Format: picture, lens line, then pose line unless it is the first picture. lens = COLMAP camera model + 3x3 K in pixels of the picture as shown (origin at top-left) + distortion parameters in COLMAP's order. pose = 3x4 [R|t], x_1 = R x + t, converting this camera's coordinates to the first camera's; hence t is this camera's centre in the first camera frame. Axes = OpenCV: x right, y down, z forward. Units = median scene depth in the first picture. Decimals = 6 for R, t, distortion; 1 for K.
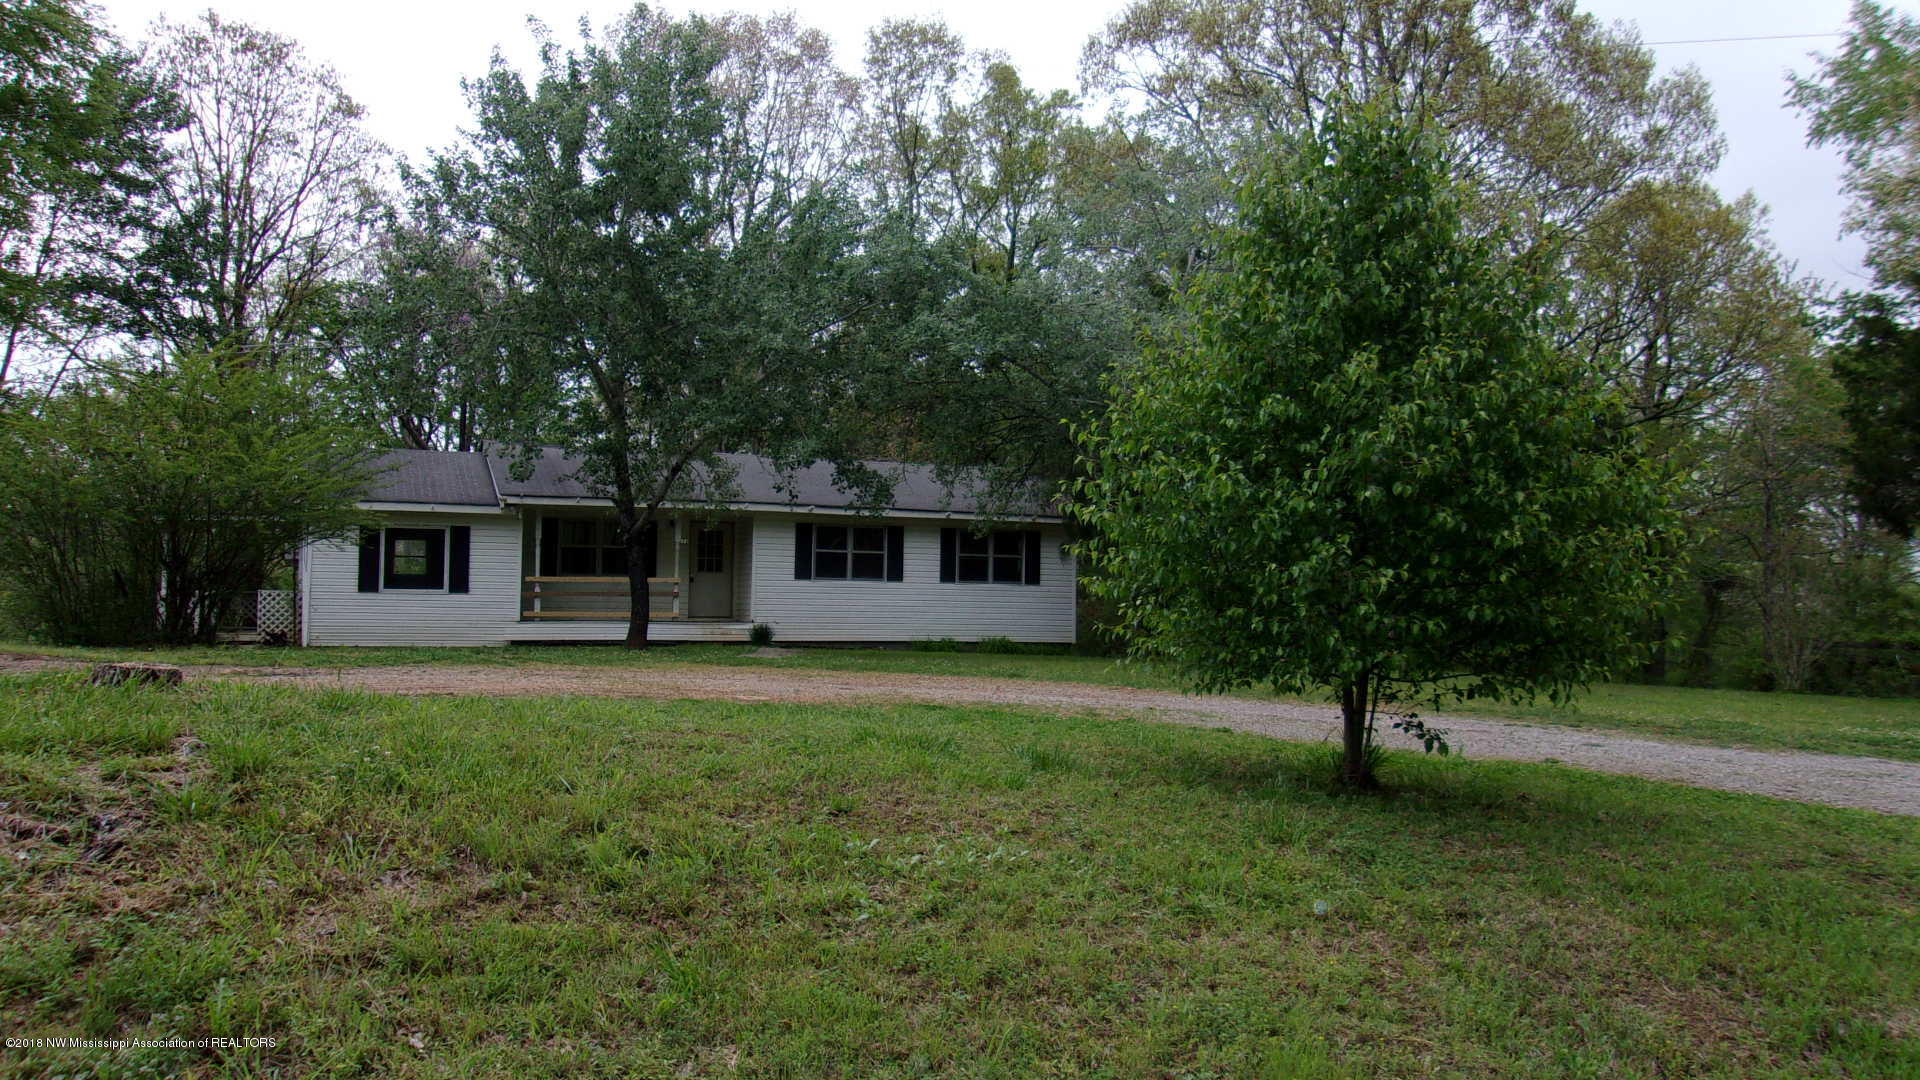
lens RADIAL K [[1511.2, 0, 954.2], [0, 1511.2, 533.1], [0, 0, 1]] dist [-0.020365, 0.027349]
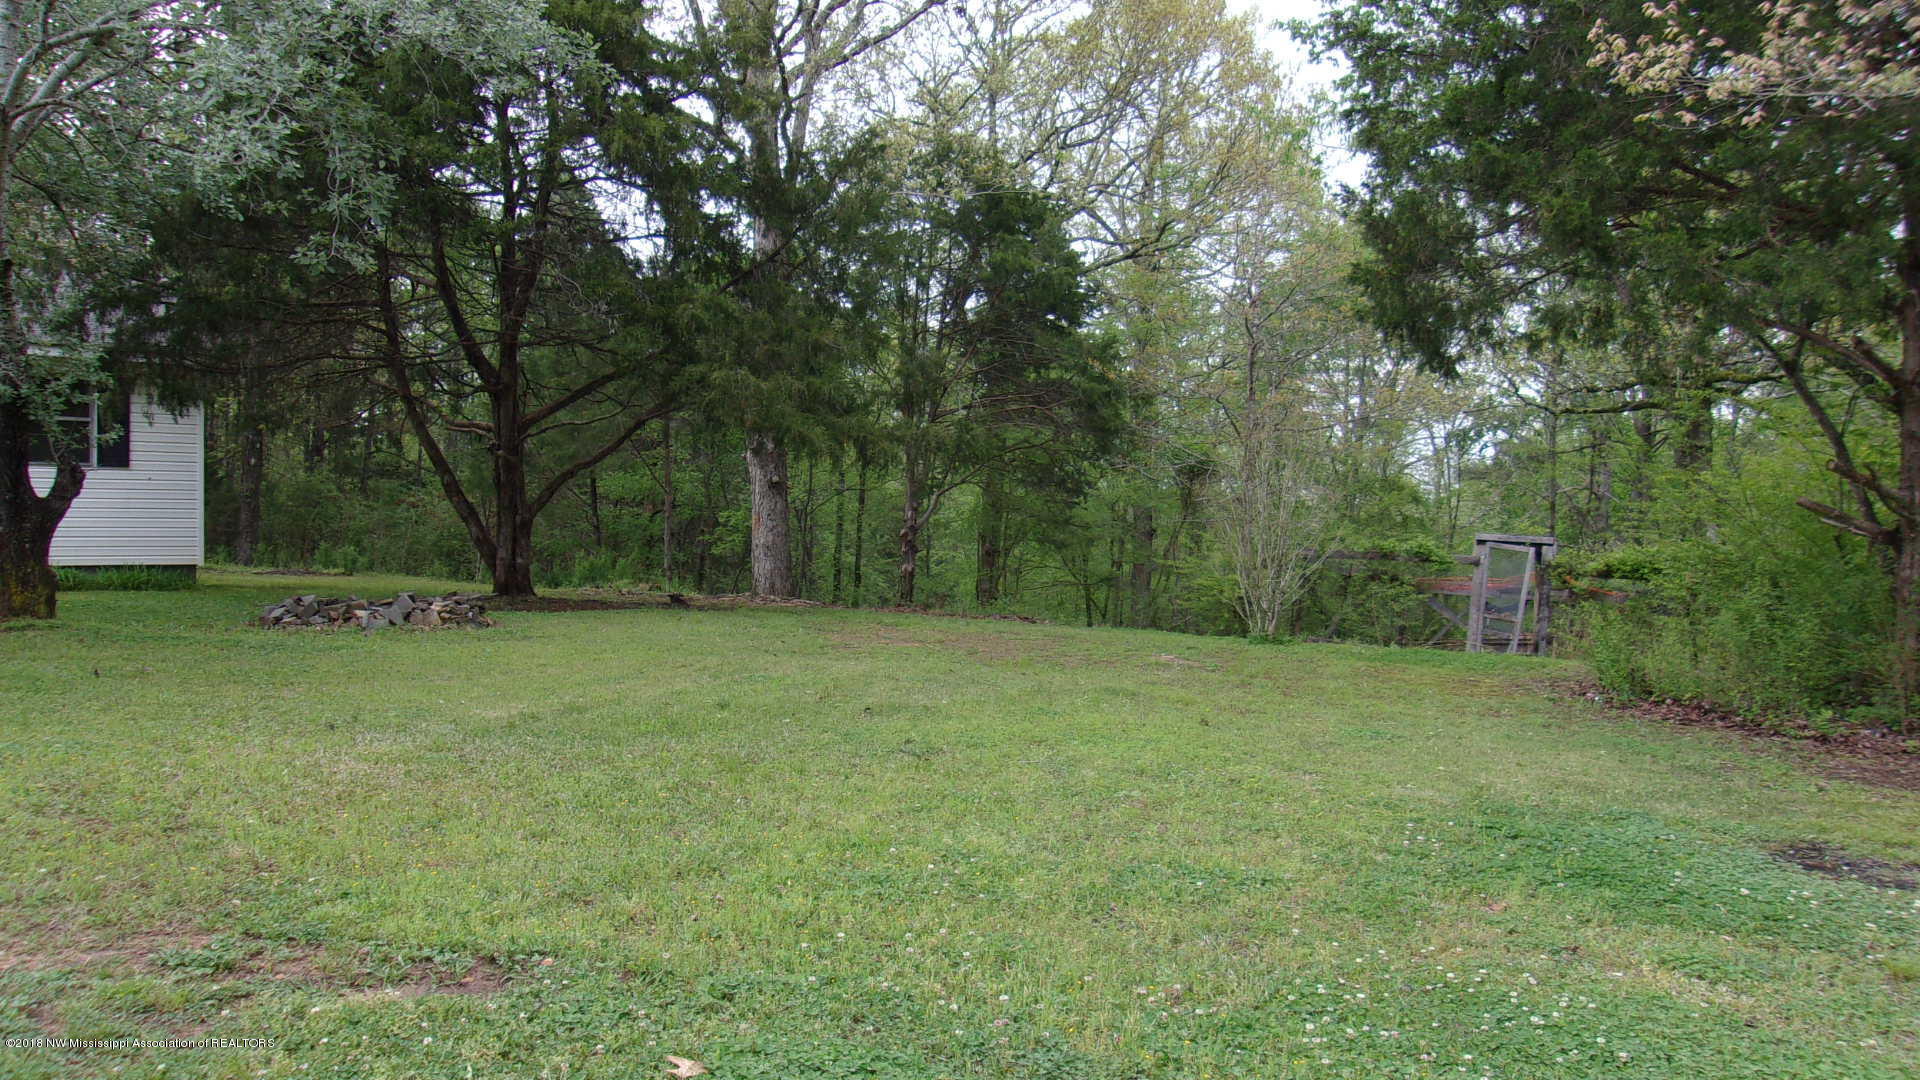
lens RADIAL K [[1511.2, 0, 965.1], [0, 1511.2, 542.1], [0, 0, 1]] dist [-0.020365, 0.027349]
pose [[0.956889, -0.012673, 0.290176, 0.213375], [-0.012565, 0.996306, 0.084946, 0.010028], [-0.290181, -0.084930, 0.953196, 0.367378]]
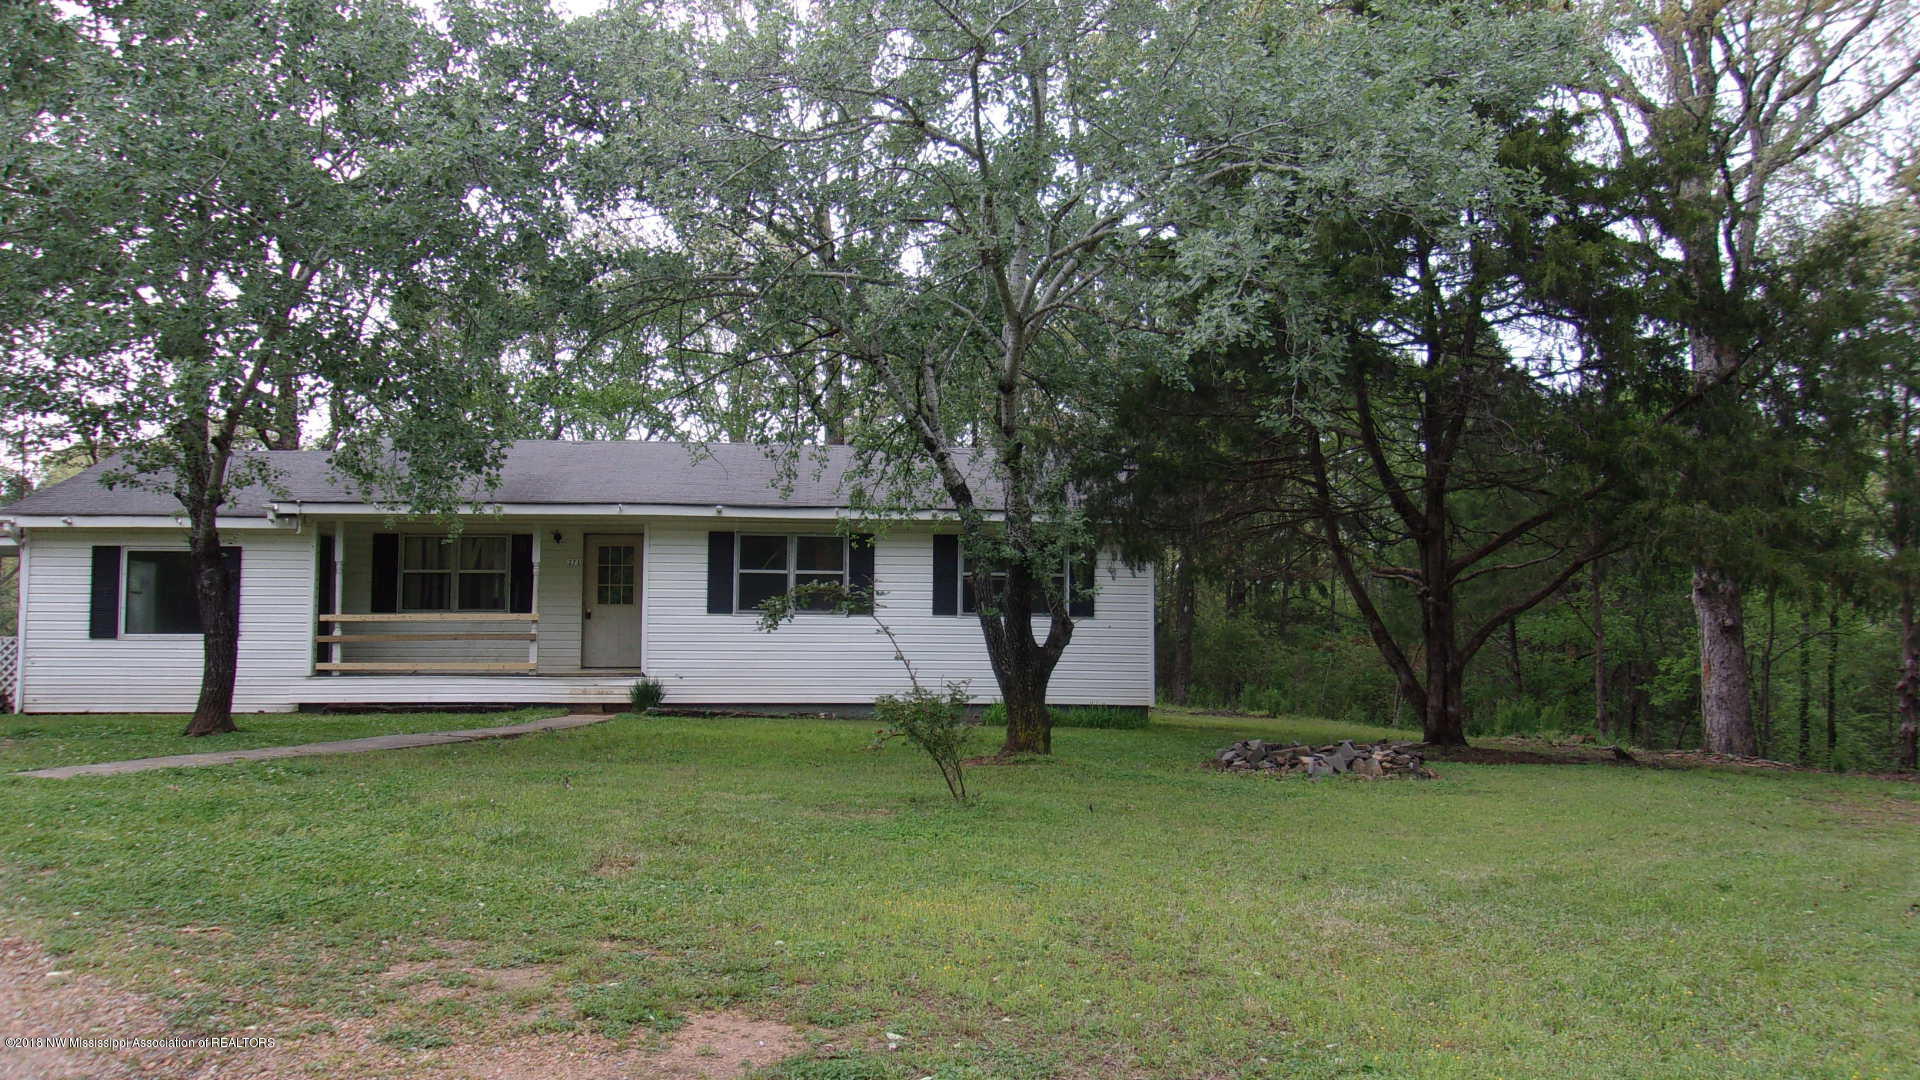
lens RADIAL K [[1511.2, 0, 959.6], [0, 1511.2, 537.0], [0, 0, 1]] dist [-0.020365, 0.027349]
pose [[0.958447, -0.024525, -0.284216, 0.203260], [0.020917, 0.999658, -0.015724, 0.008945], [0.284504, 0.009126, 0.958631, 0.374044]]
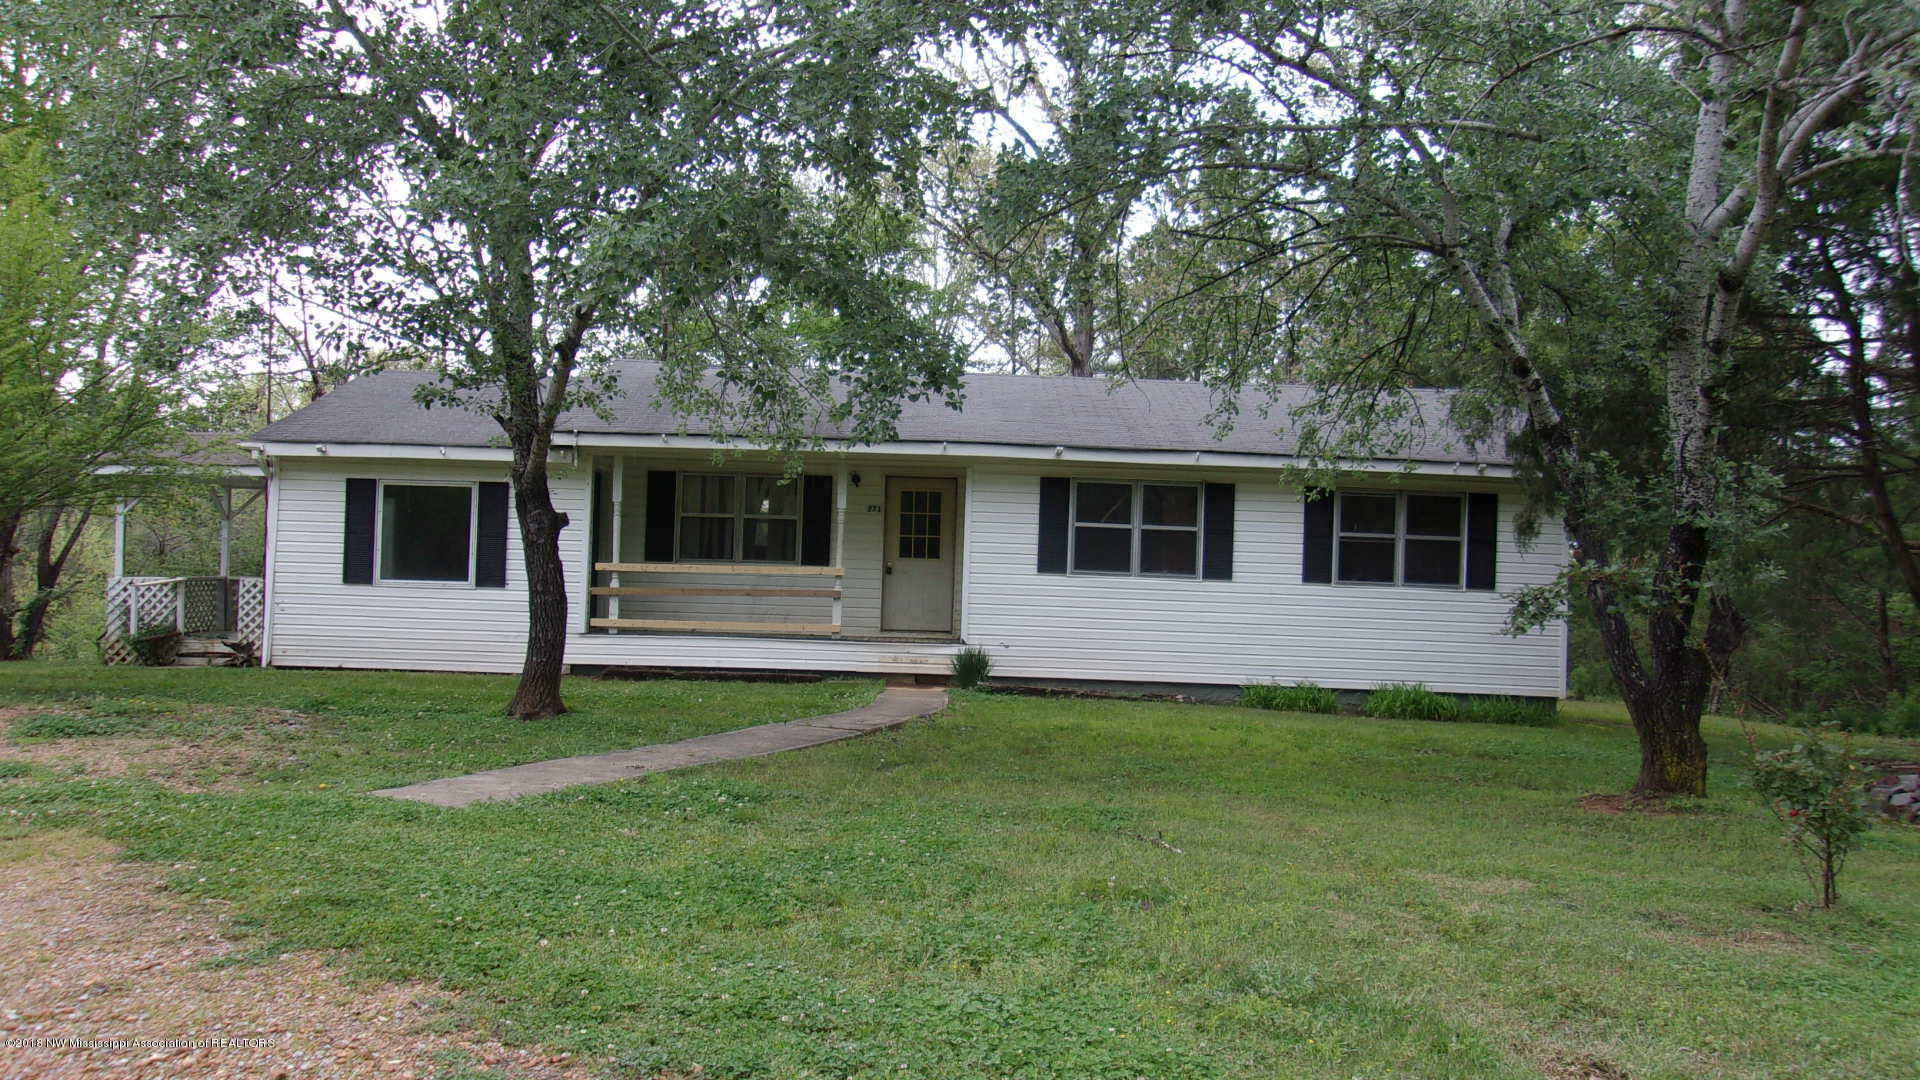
lens RADIAL K [[1511.2, 0, 961.9], [0, 1511.2, 539.9], [0, 0, 1]] dist [-0.020365, 0.027349]
pose [[0.931785, 0.010029, -0.362871, 0.080607], [-0.002952, 0.999795, 0.020051, 0.005978], [0.362998, -0.017612, 0.931623, 0.445147]]
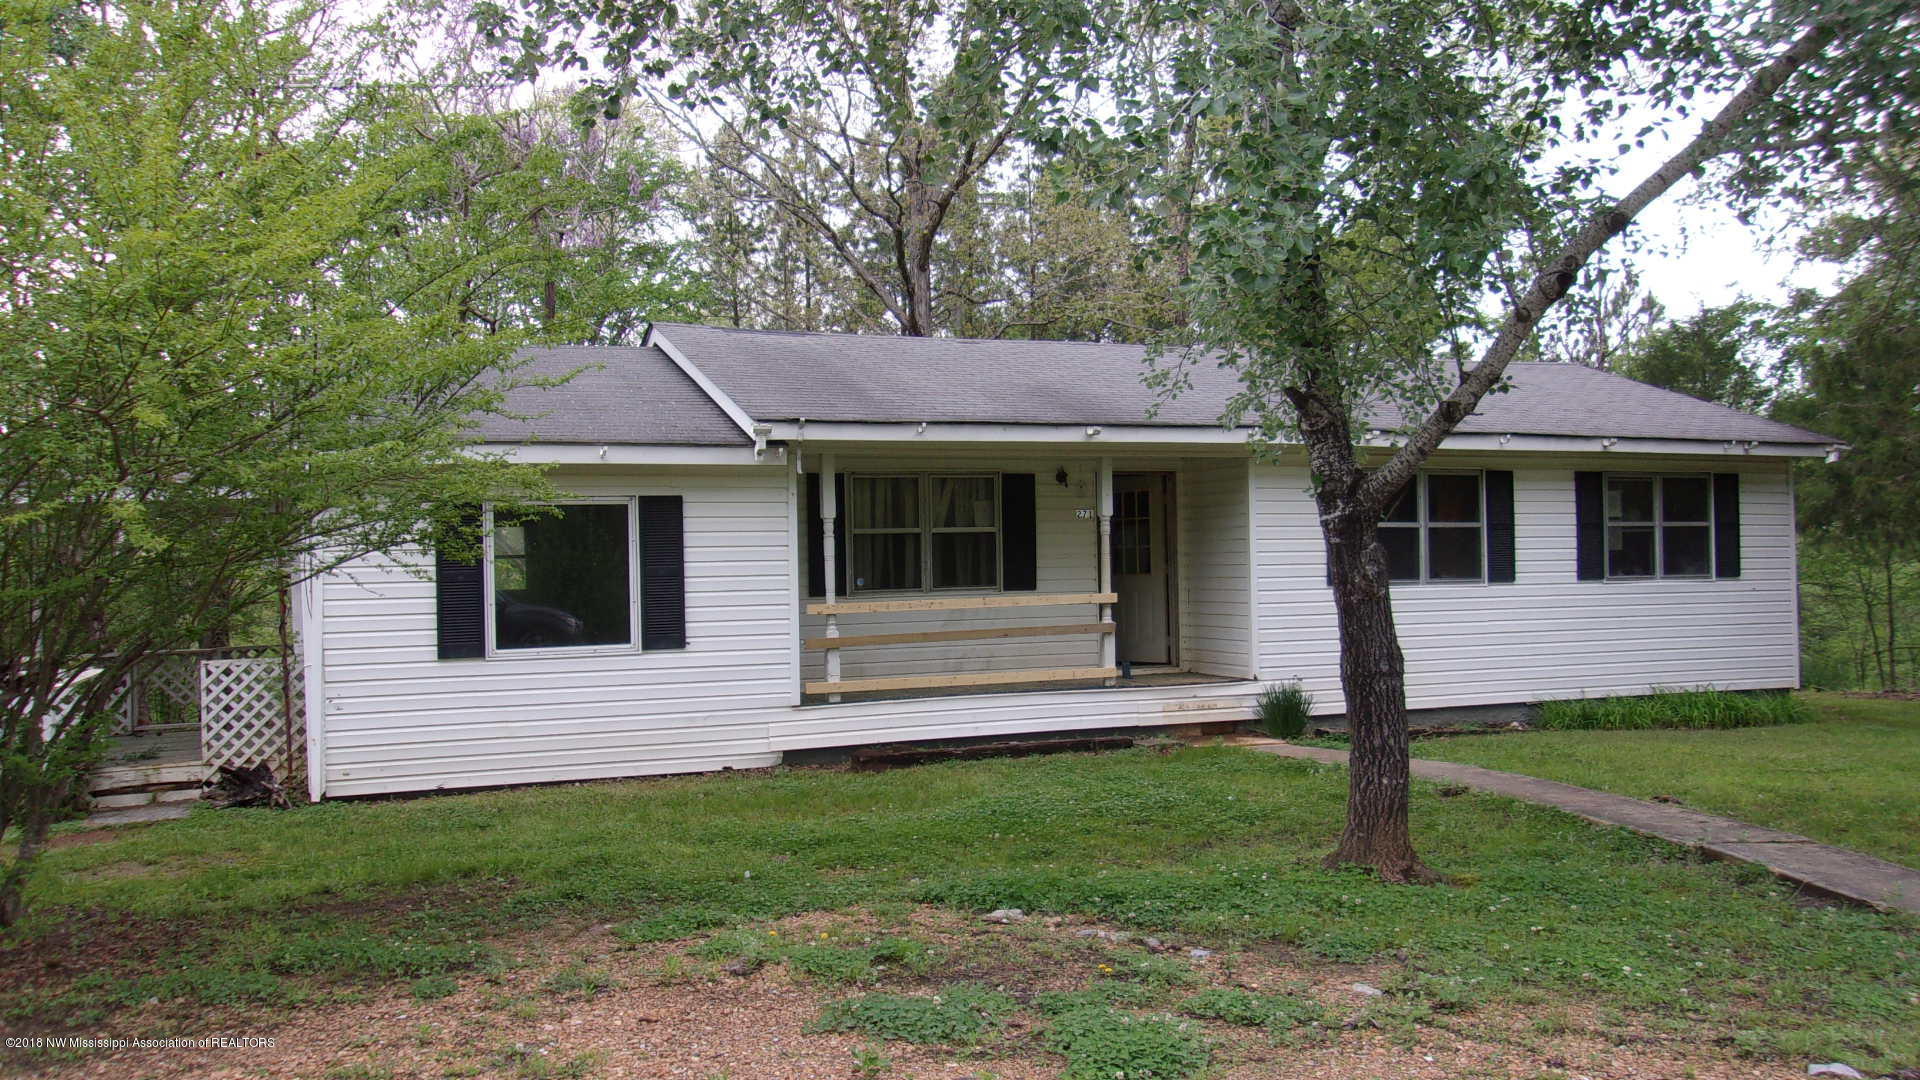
lens RADIAL K [[1511.2, 0, 956.8], [0, 1511.2, 544.2], [0, 0, 1]] dist [-0.020365, 0.027349]
pose [[0.999460, -0.031169, 0.010364, -0.230480], [0.030831, 0.999035, 0.031293, -0.001476], [-0.011329, -0.030956, 0.999457, 0.525163]]
